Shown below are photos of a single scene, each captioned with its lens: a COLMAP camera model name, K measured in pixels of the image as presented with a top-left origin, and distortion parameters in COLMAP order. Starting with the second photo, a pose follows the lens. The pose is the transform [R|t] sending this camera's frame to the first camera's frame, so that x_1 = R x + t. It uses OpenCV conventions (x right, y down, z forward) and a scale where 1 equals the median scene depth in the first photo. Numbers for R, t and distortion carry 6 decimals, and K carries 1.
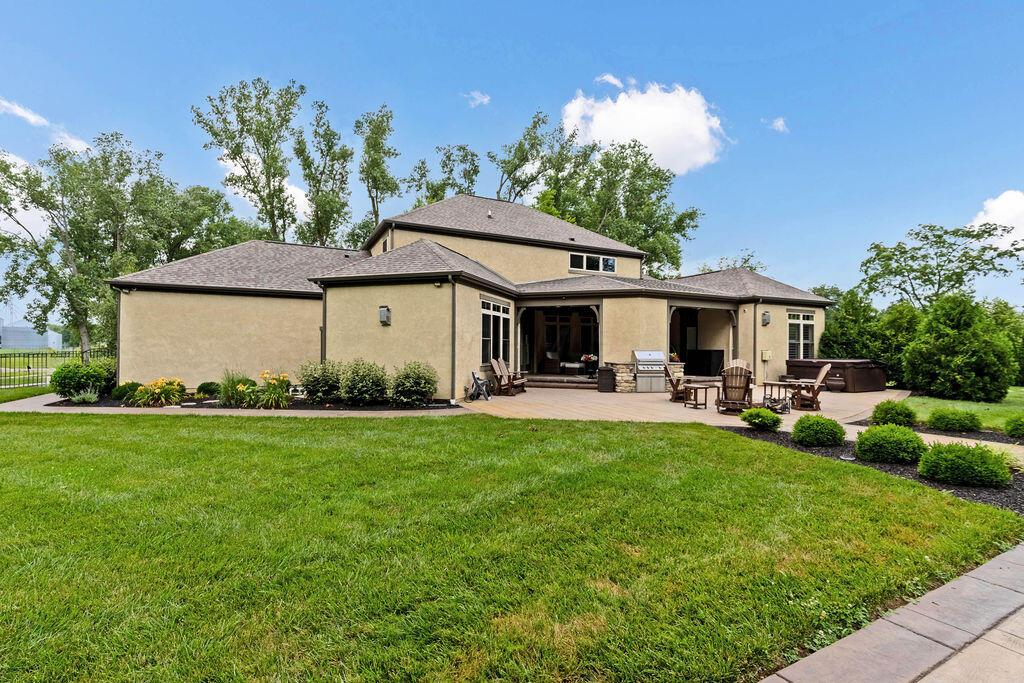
lens RADIAL K [[458.4, 0, 512.0], [0, 458.4, 341.5], [0, 0, 1]] dist [0.003655, 0.000385]
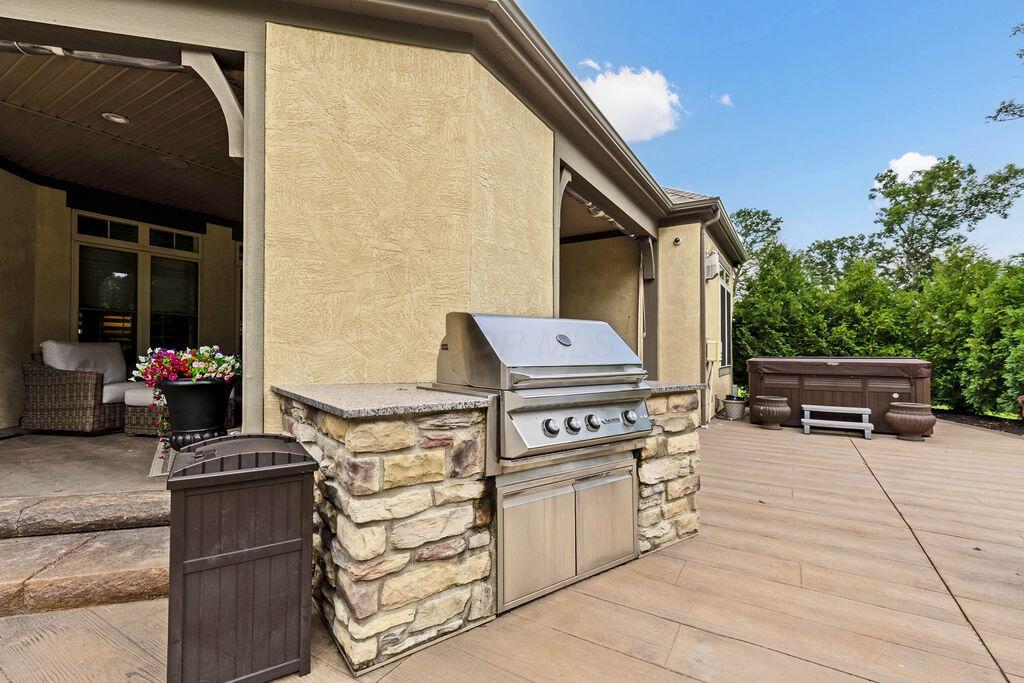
lens RADIAL K [[472.8, 0, 516.1], [0, 472.8, 345.8], [0, 0, 1]] dist [0.001384, 0.000143]
pose [[0.846316, 0.002970, 0.532672, 0.157915], [-0.004789, 0.999986, 0.002034, 0.024250], [-0.532659, -0.004272, 0.846319, 0.689443]]
